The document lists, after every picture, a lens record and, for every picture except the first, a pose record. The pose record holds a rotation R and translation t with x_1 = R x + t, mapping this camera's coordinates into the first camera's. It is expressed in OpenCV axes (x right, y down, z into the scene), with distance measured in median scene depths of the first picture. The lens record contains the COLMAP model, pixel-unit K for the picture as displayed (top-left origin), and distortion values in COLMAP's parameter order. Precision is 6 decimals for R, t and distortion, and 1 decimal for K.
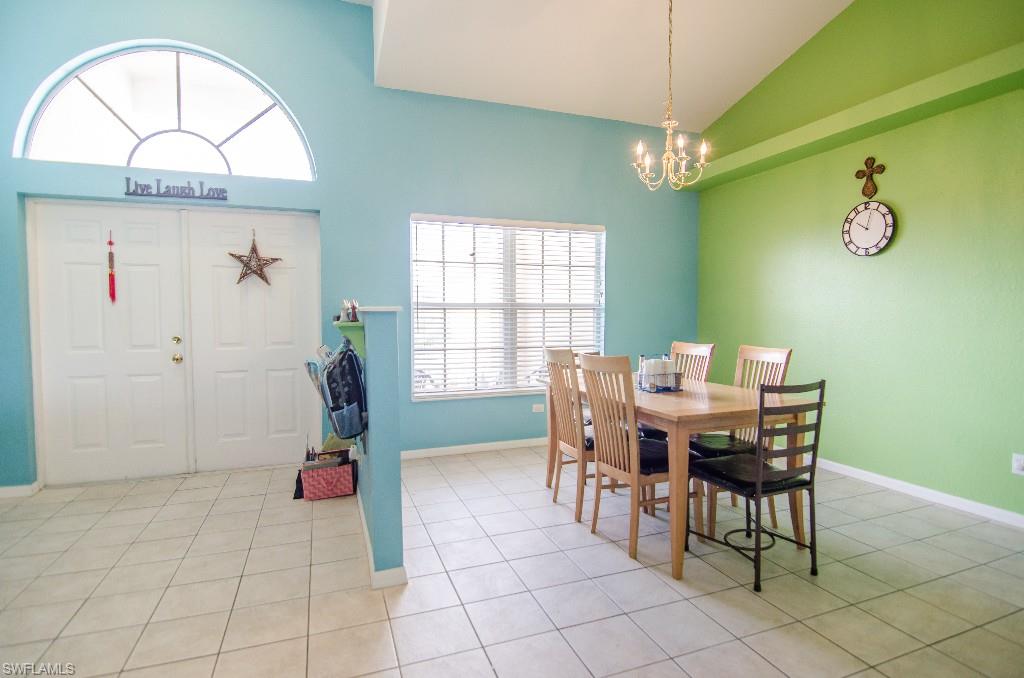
lens RADIAL K [[518.7, 0, 516.6], [0, 518.7, 342.5], [0, 0, 1]] dist [-0.011172, -0.009560]
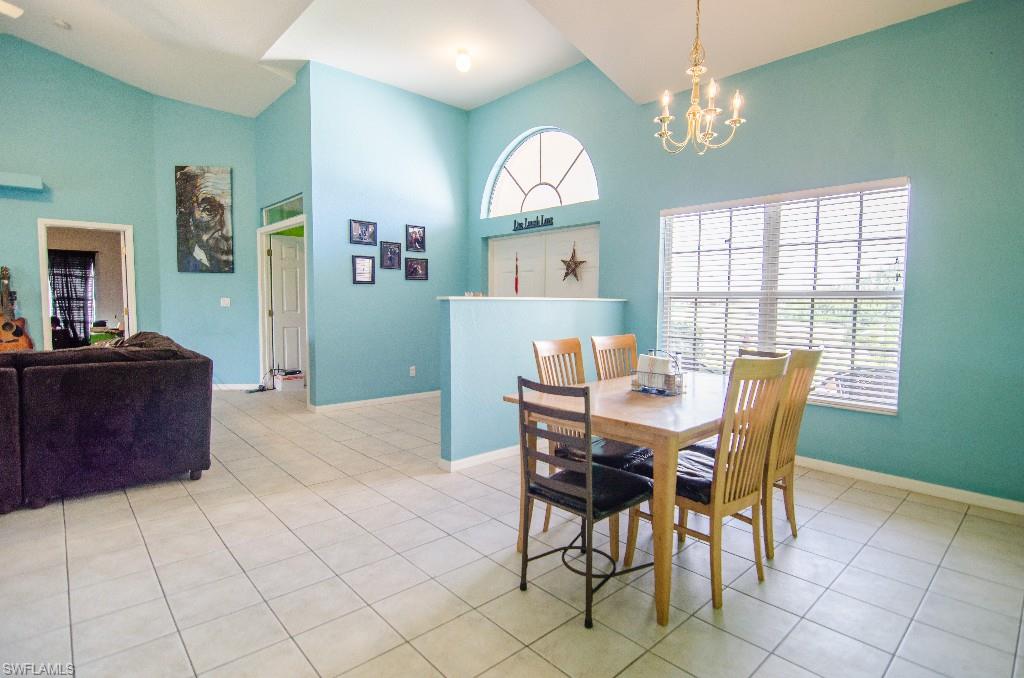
lens RADIAL K [[518.7, 0, 518.2], [0, 518.7, 333.5], [0, 0, 1]] dist [-0.011172, -0.009560]
pose [[0.364848, 0.063584, -0.928893, 0.768572], [-0.059459, 0.997220, 0.044907, -0.024234], [0.929167, 0.038847, 0.367615, 0.355756]]
